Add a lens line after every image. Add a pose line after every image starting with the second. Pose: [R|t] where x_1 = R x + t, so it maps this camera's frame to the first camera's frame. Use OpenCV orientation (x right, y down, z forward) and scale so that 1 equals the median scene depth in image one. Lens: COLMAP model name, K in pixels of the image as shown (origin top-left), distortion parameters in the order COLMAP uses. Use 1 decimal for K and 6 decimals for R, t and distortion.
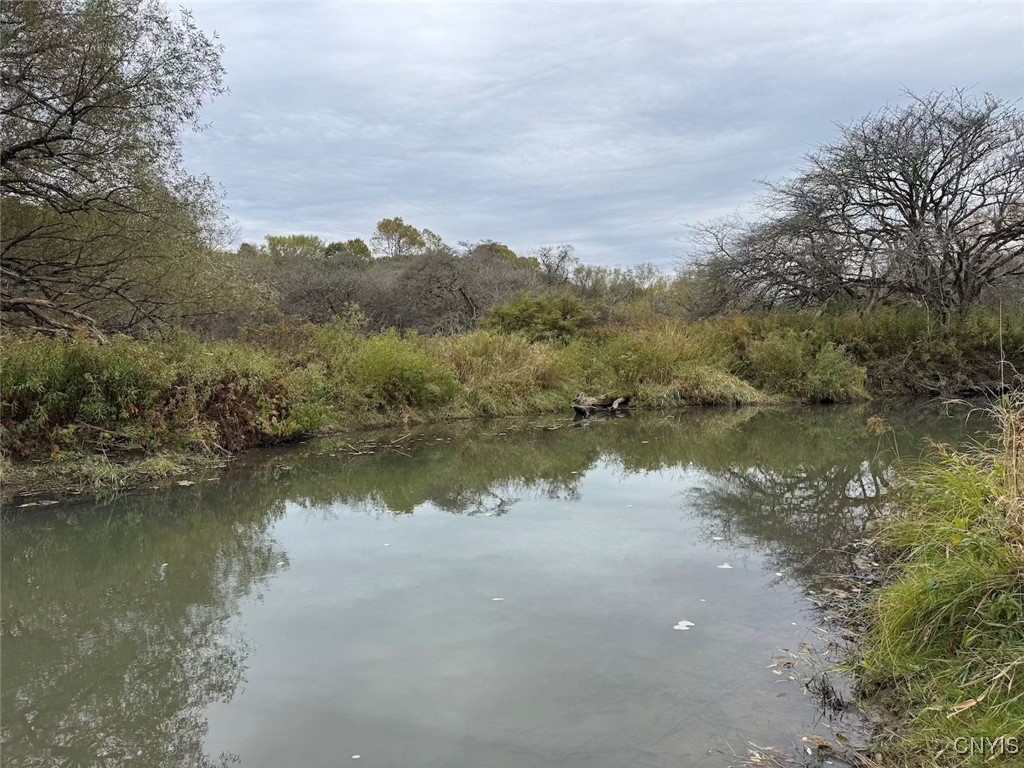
lens RADIAL K [[705.4, 0, 506.8], [0, 705.4, 375.6], [0, 0, 1]] dist [0.073373, -0.080655]
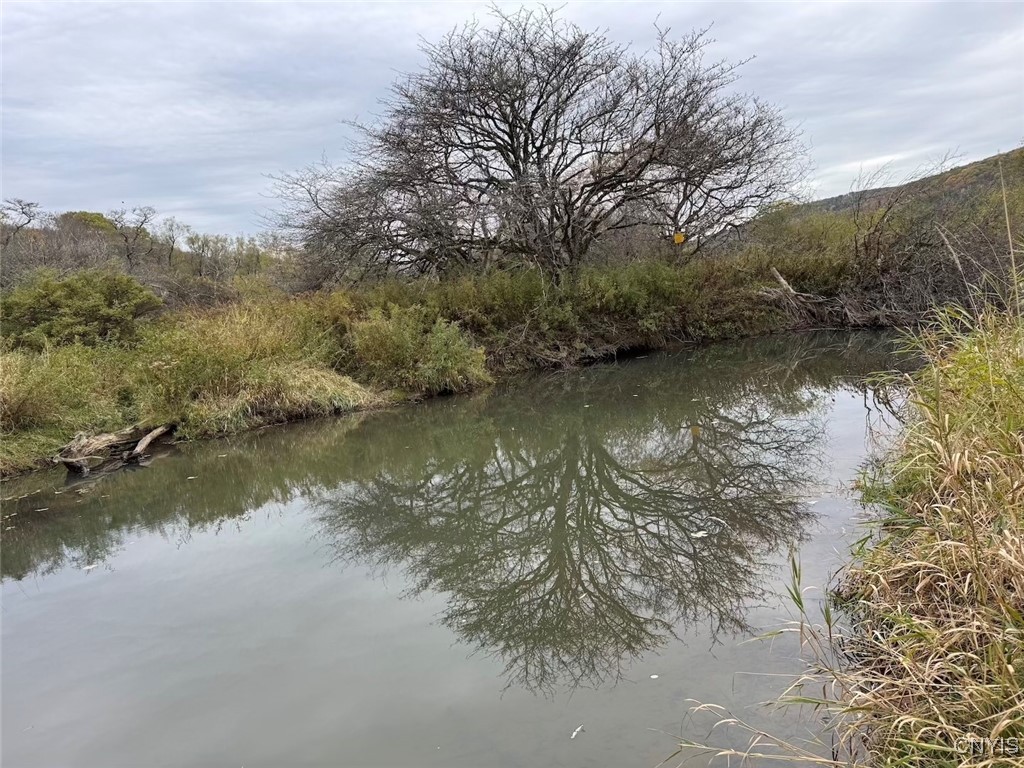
lens RADIAL K [[705.4, 0, 506.8], [0, 705.4, 375.6], [0, 0, 1]] dist [0.073373, -0.080655]
pose [[0.883397, -0.118196, 0.453476, 0.139995], [0.098353, 0.992881, 0.067190, -0.027169], [-0.458189, -0.014755, 0.888732, 0.243349]]
